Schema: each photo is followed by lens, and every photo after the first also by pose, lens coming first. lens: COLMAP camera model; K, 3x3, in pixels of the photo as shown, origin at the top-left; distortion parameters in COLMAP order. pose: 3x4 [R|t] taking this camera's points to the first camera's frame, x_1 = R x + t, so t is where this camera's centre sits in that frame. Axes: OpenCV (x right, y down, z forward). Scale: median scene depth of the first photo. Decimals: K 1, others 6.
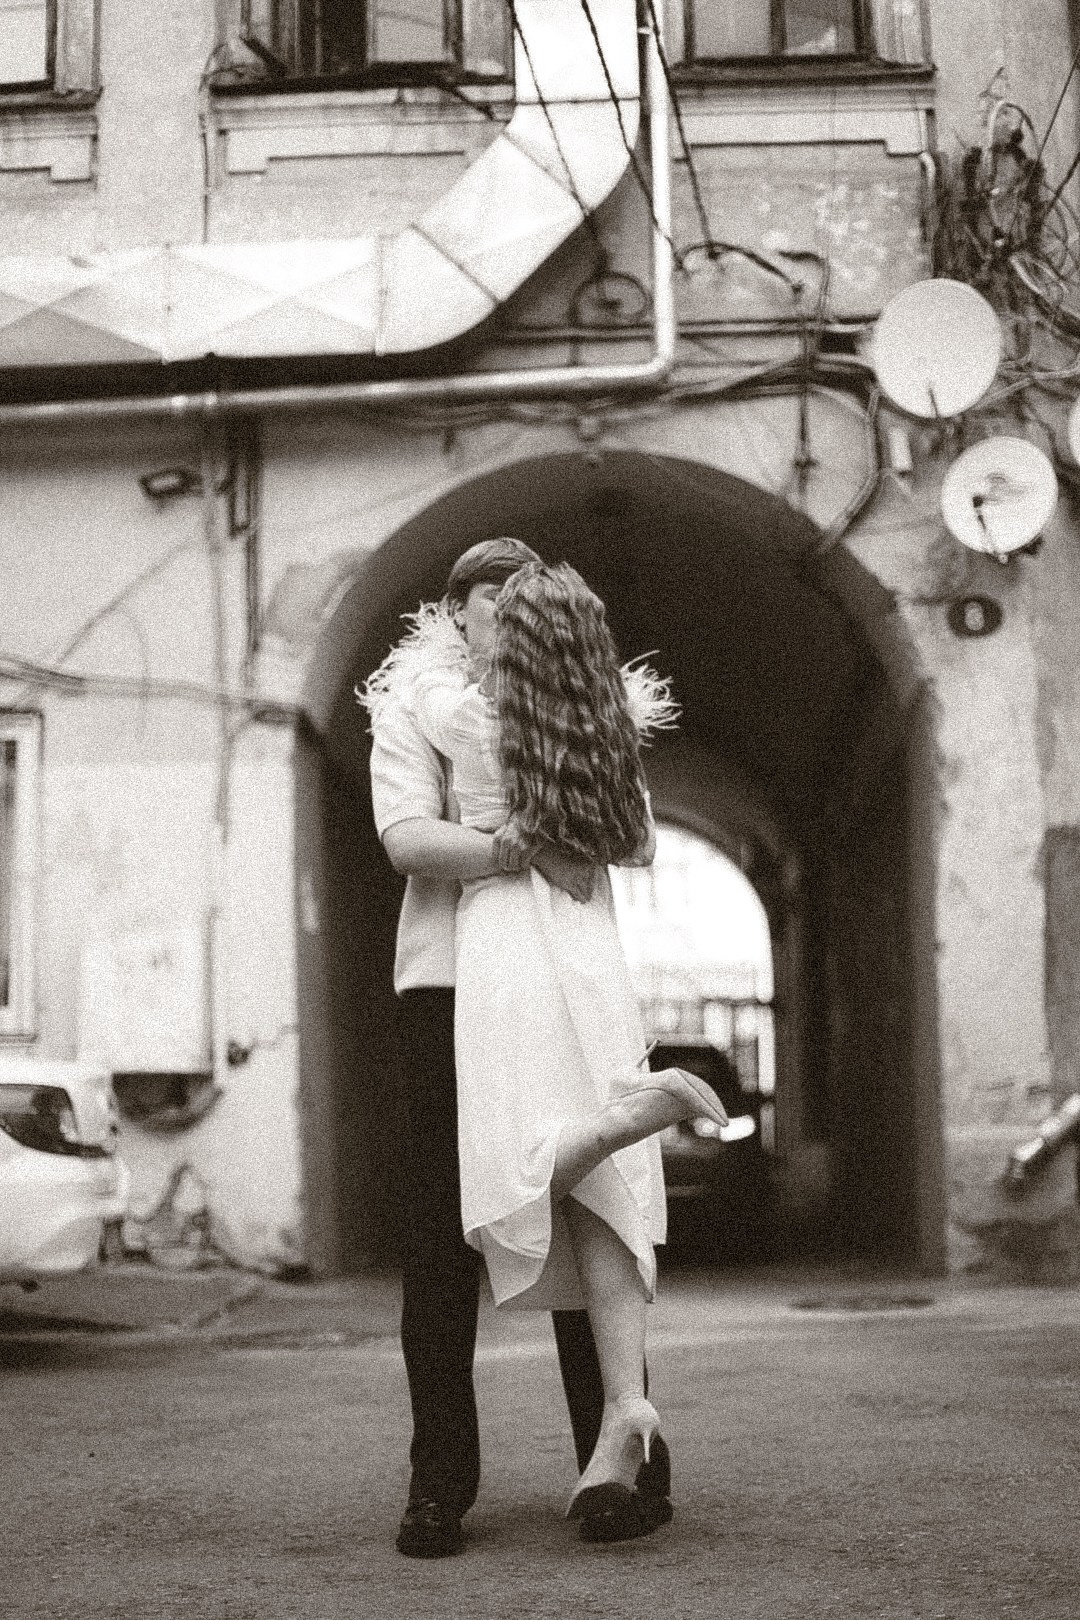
lens RADIAL K [[2392.6, 0, 538.8], [0, 2392.6, 811.1], [0, 0, 1]] dist [-0.152398, 0.000000]
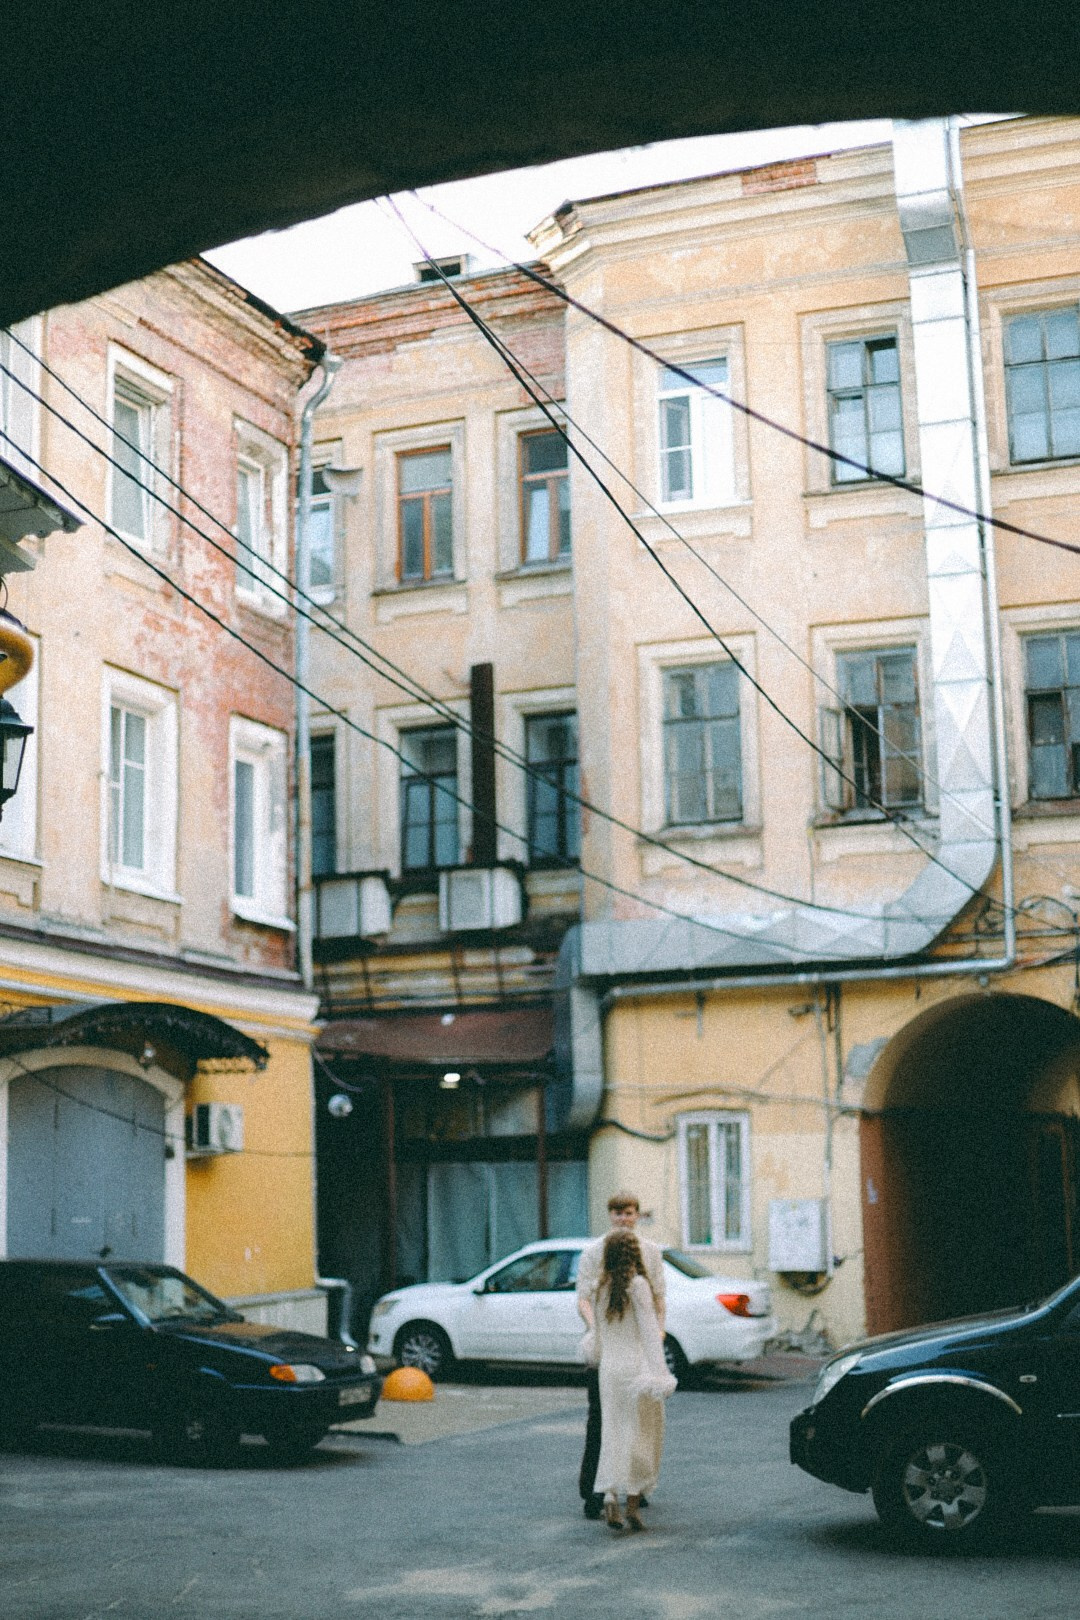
lens RADIAL K [[2392.6, 0, 539.9], [0, 2392.6, 810.7], [0, 0, 1]] dist [-0.152398, 0.000000]
pose [[0.944161, -0.046825, -0.326141, 0.365013], [0.038532, 0.998750, -0.031846, -0.267575], [0.327225, 0.017501, 0.944784, -1.251590]]
